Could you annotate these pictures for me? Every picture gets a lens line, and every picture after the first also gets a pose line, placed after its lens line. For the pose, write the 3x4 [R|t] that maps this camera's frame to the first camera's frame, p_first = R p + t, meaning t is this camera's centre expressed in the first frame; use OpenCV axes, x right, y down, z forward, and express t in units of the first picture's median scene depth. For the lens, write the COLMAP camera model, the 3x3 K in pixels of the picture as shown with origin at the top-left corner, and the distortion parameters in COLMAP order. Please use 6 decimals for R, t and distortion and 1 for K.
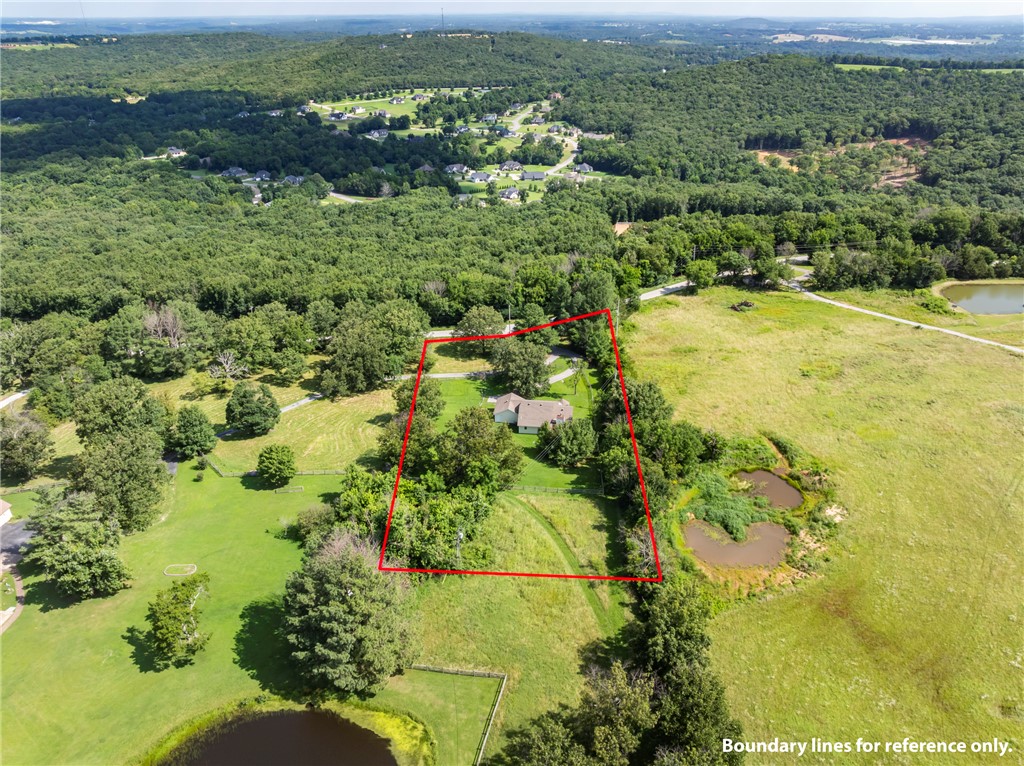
lens RADIAL K [[717.6, 0, 513.6], [0, 717.6, 381.1], [0, 0, 1]] dist [-0.055014, 0.025893]
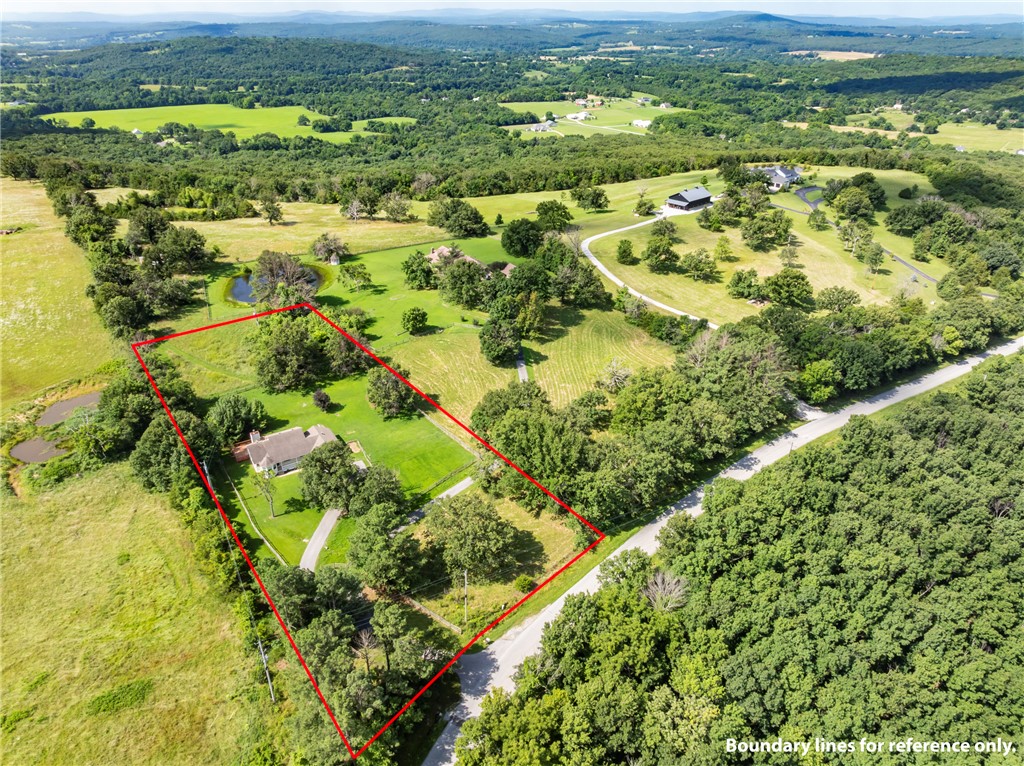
lens RADIAL K [[717.6, 0, 514.8], [0, 717.6, 378.8], [0, 0, 1]] dist [-0.055014, 0.025893]
pose [[-0.790886, 0.276247, -0.546064, 0.187041], [-0.286756, 0.620997, 0.729475, -0.508779], [0.540619, 0.733519, -0.411922, 0.965720]]
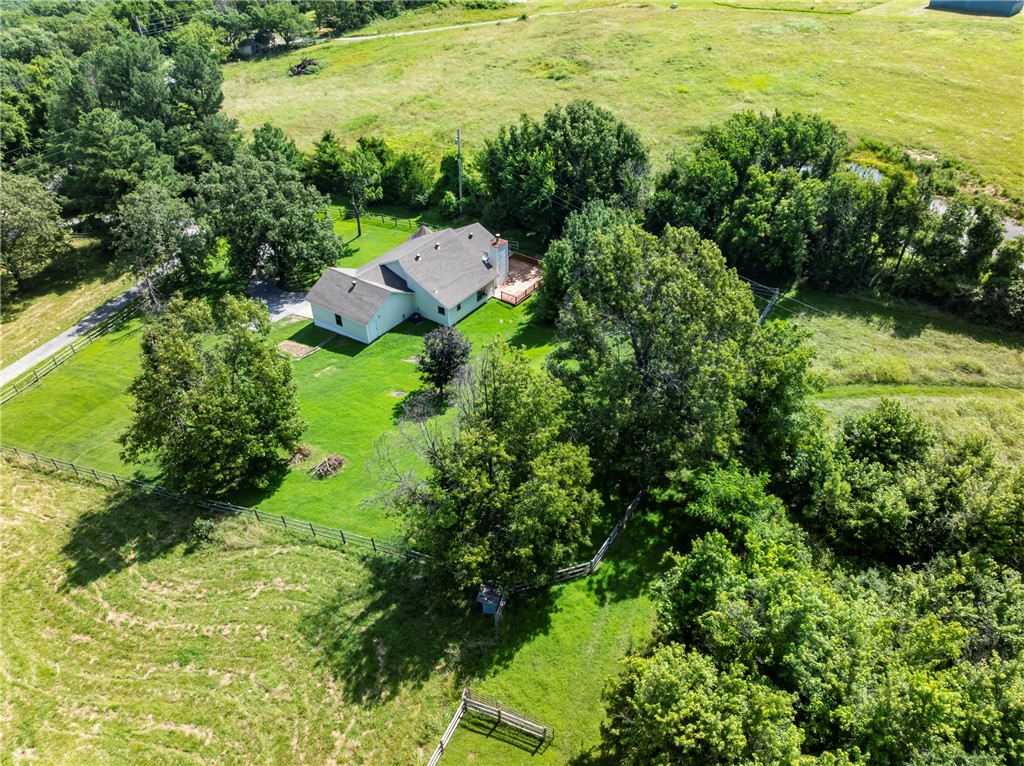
lens RADIAL K [[717.6, 0, 515.4], [0, 717.6, 382.7], [0, 0, 1]] dist [-0.055014, 0.025893]
pose [[0.476670, -0.534746, 0.697734, -0.172842], [0.408624, 0.837530, 0.362727, -0.020004], [-0.778339, 0.112209, 0.617735, 0.460270]]
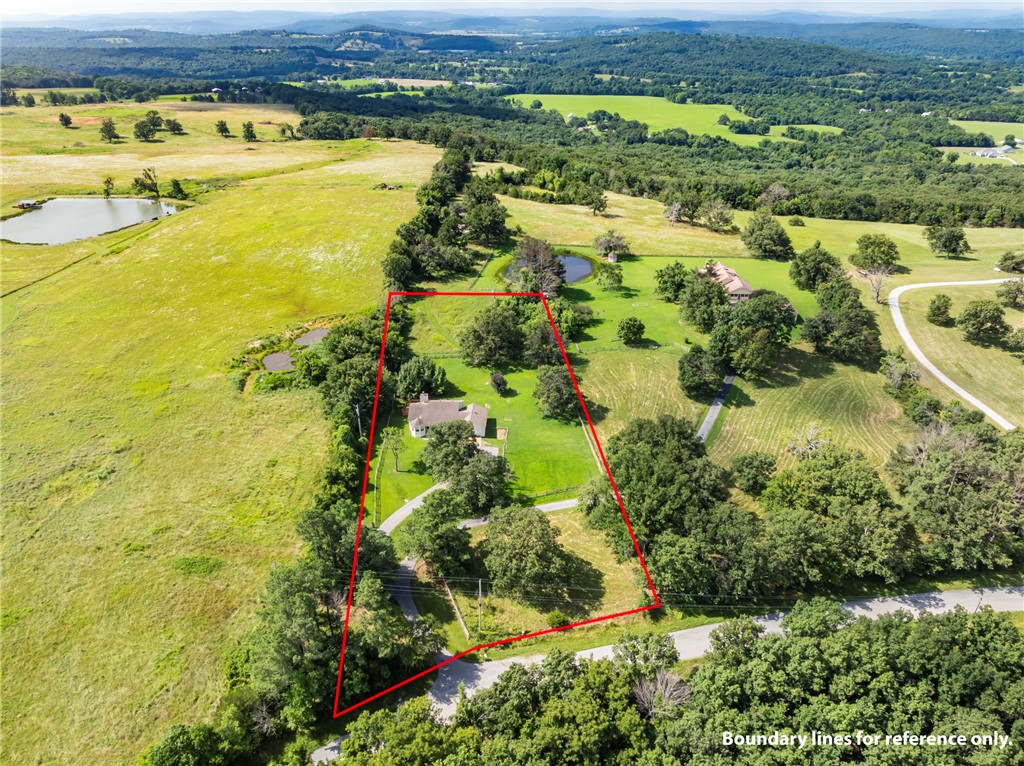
lens RADIAL K [[717.6, 0, 515.8], [0, 717.6, 376.1], [0, 0, 1]] dist [-0.055014, 0.025893]
pose [[-0.997341, 0.031144, -0.065885, -0.000911], [-0.035797, 0.578123, 0.815164, -0.532755], [0.063478, 0.815355, -0.575470, 1.006724]]
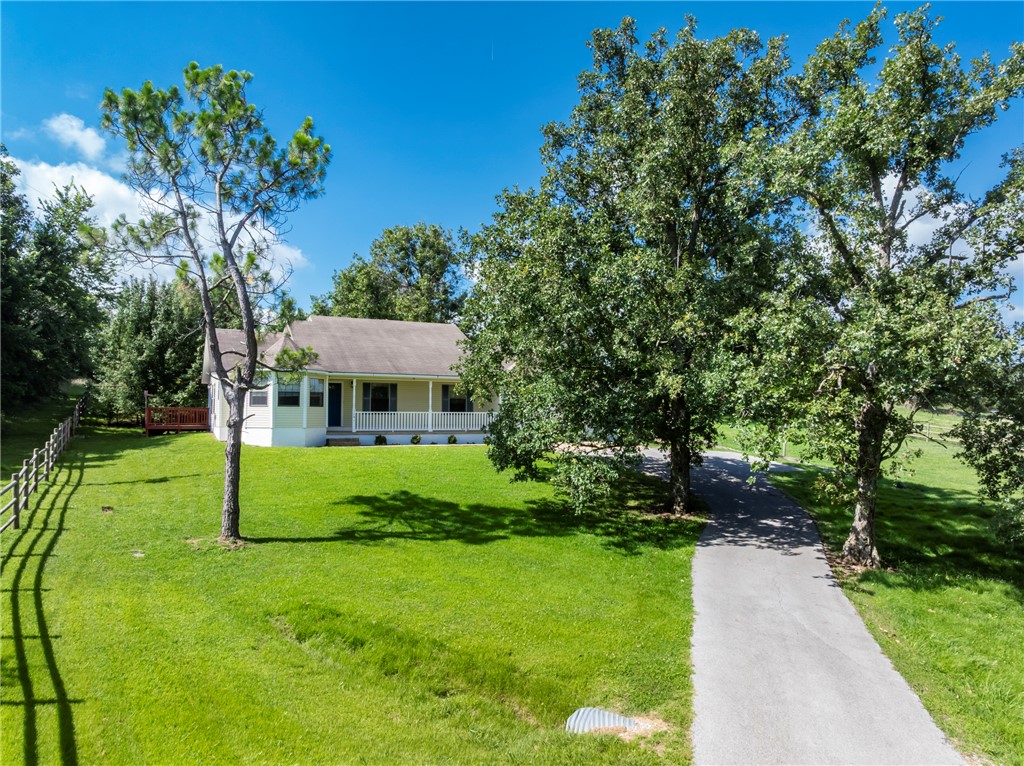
lens RADIAL K [[717.6, 0, 509.4], [0, 717.6, 380.7], [0, 0, 1]] dist [-0.055014, 0.025893]
pose [[-0.847388, -0.039775, -0.529483, 0.074697], [-0.255641, 0.904569, 0.341179, -0.023104], [0.465383, 0.424468, -0.776689, 0.766422]]
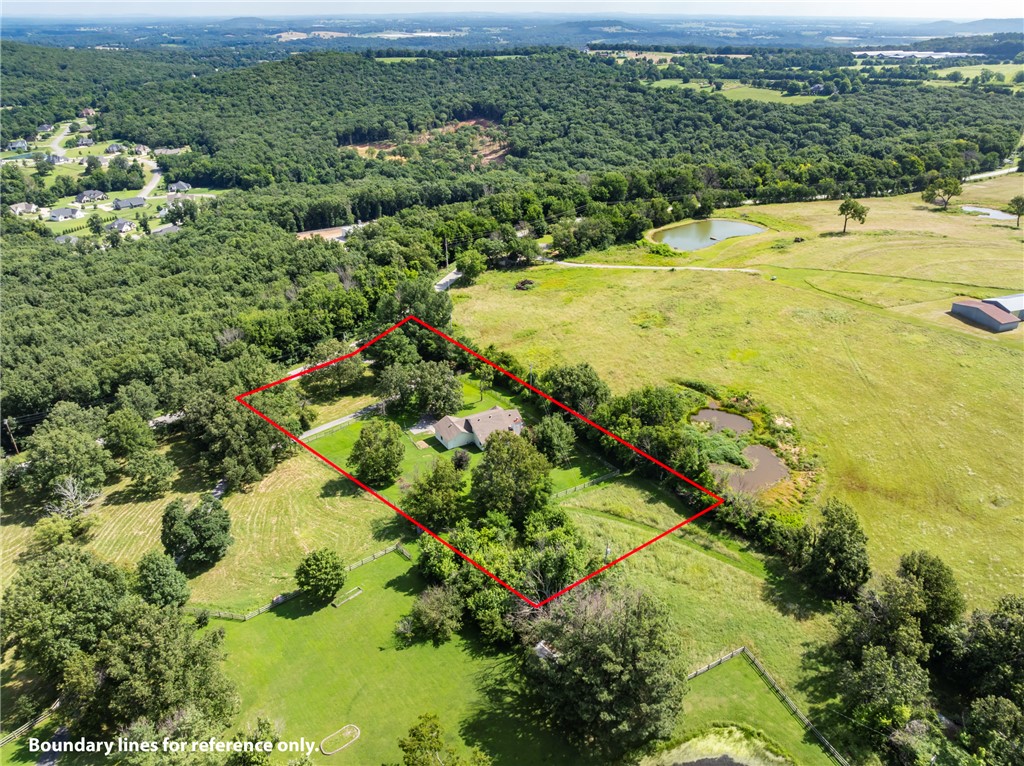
lens RADIAL K [[717.6, 0, 513.3], [0, 717.6, 384.2], [0, 0, 1]] dist [-0.055014, 0.025893]
pose [[0.809148, -0.272003, 0.520859, -0.274714], [0.269596, 0.959456, 0.082234, -0.051093], [-0.522109, 0.073882, 0.849673, 0.100298]]
